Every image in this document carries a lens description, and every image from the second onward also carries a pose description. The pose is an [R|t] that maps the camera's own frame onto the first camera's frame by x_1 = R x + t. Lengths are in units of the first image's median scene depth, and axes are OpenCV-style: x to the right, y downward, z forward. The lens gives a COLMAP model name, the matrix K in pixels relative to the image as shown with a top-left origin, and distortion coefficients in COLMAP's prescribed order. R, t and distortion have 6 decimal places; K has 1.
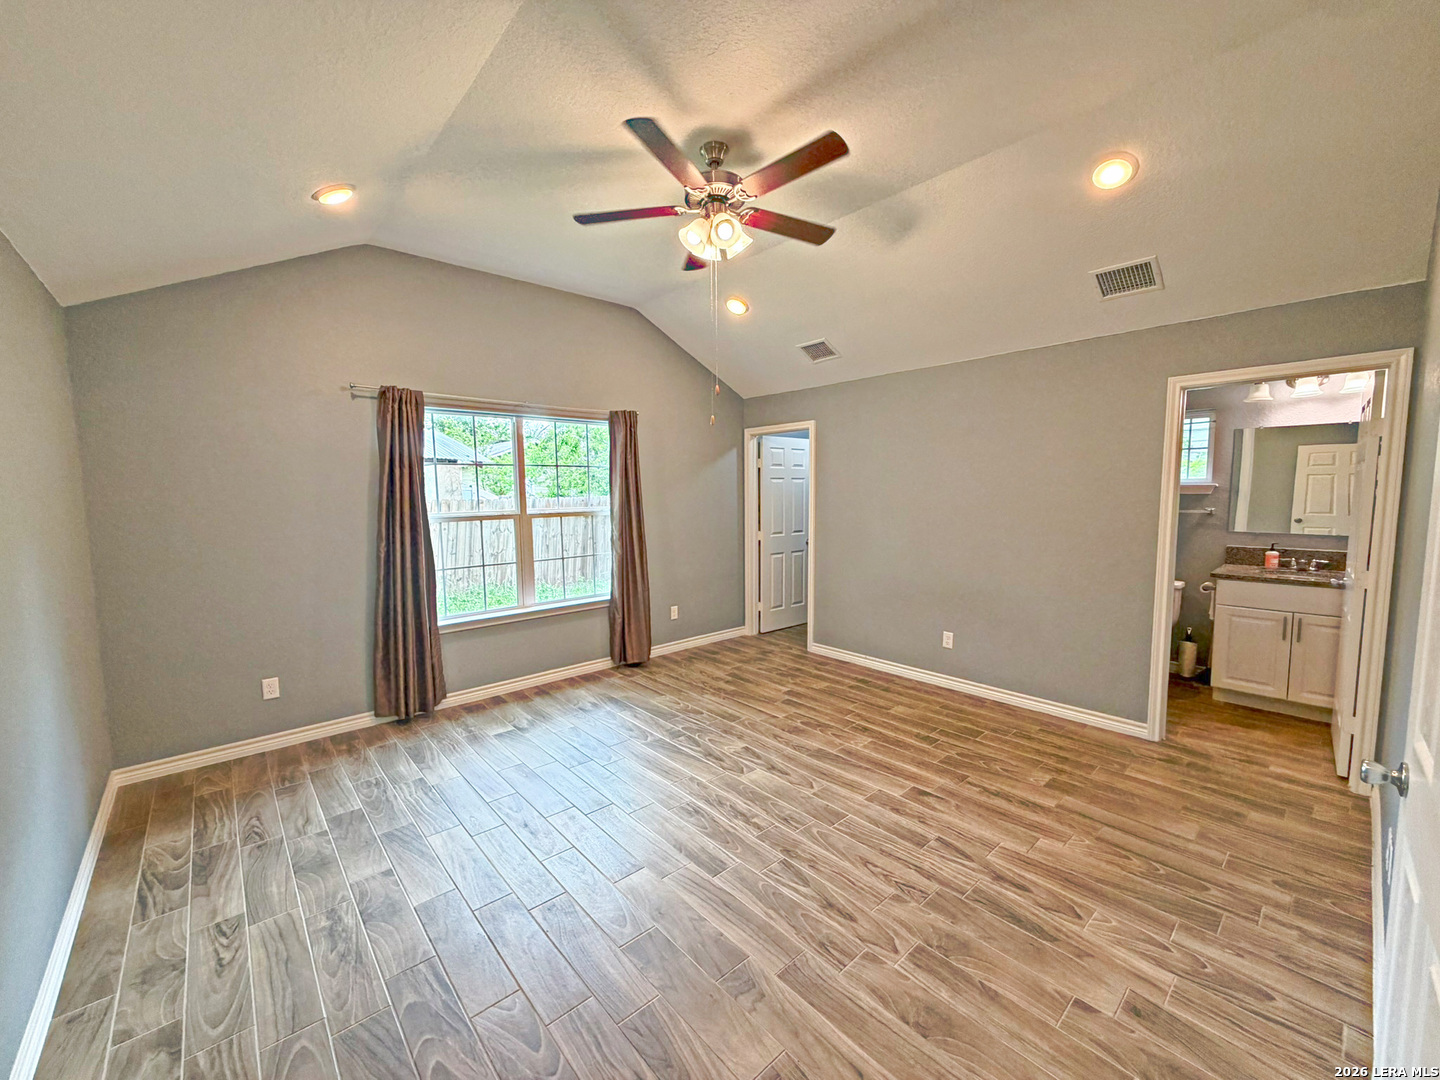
lens RADIAL K [[574.0, 0, 720.0], [0, 574.0, 540.0], [0, 0, 1]] dist [-0.000524, -0.000276]
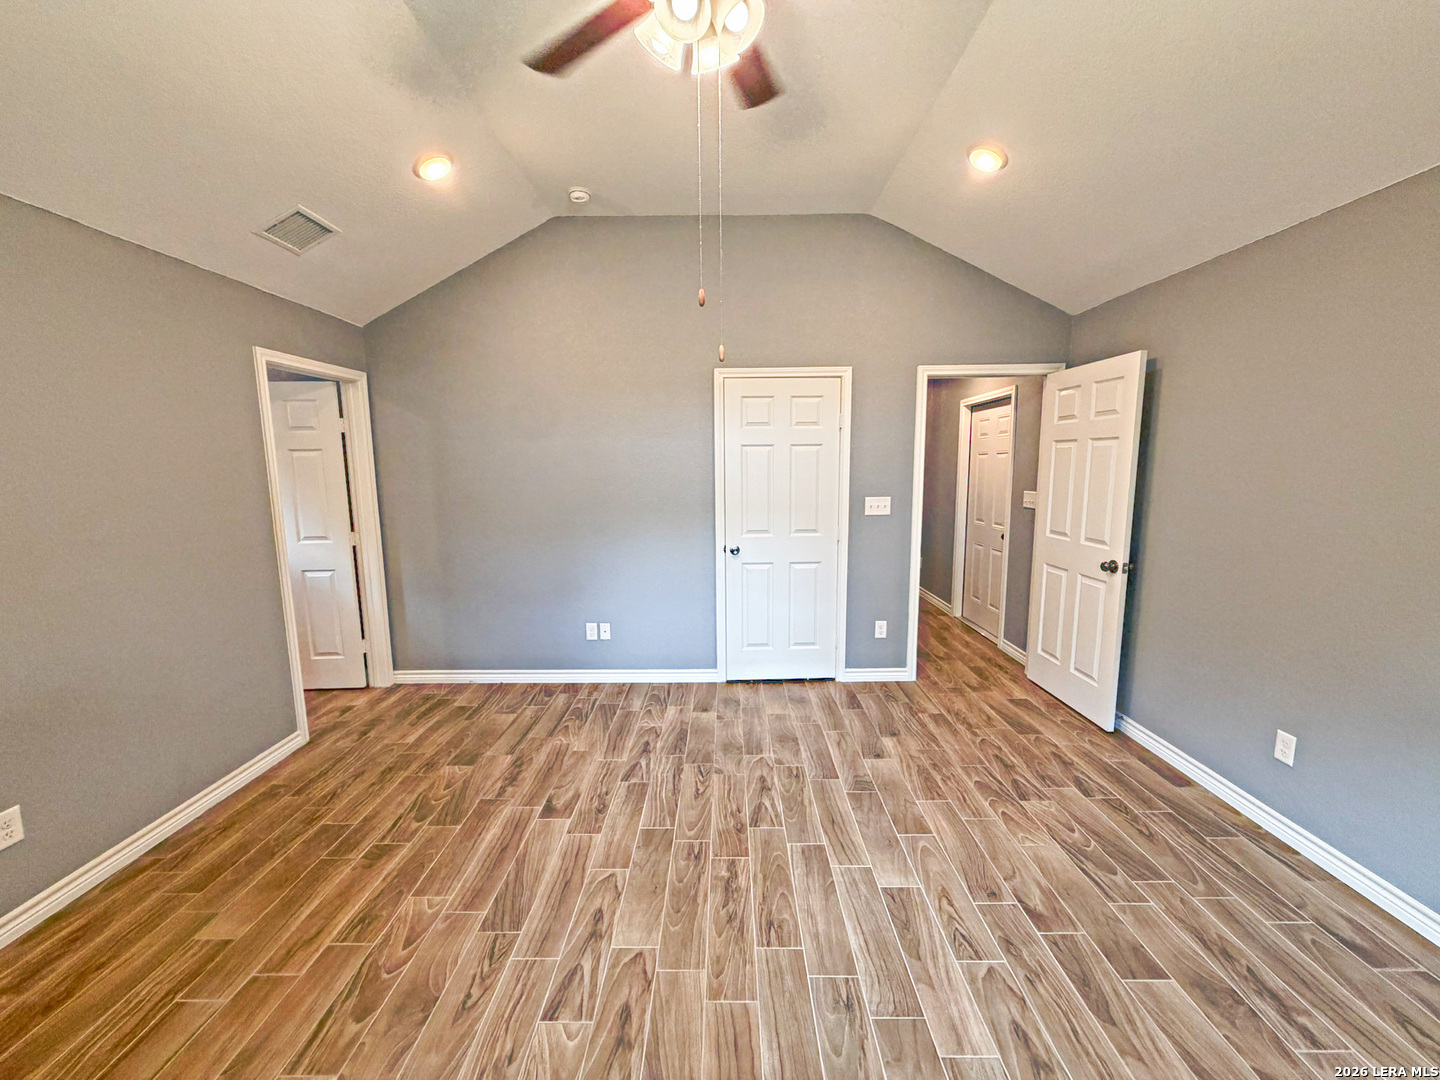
lens RADIAL K [[574.0, 0, 720.0], [0, 574.0, 540.0], [0, 0, 1]] dist [-0.000524, -0.000276]
pose [[-0.738071, -0.073518, 0.670706, -0.439432], [0.076685, 0.978465, 0.191640, -0.128075], [-0.670351, 0.192877, -0.716539, 1.480483]]
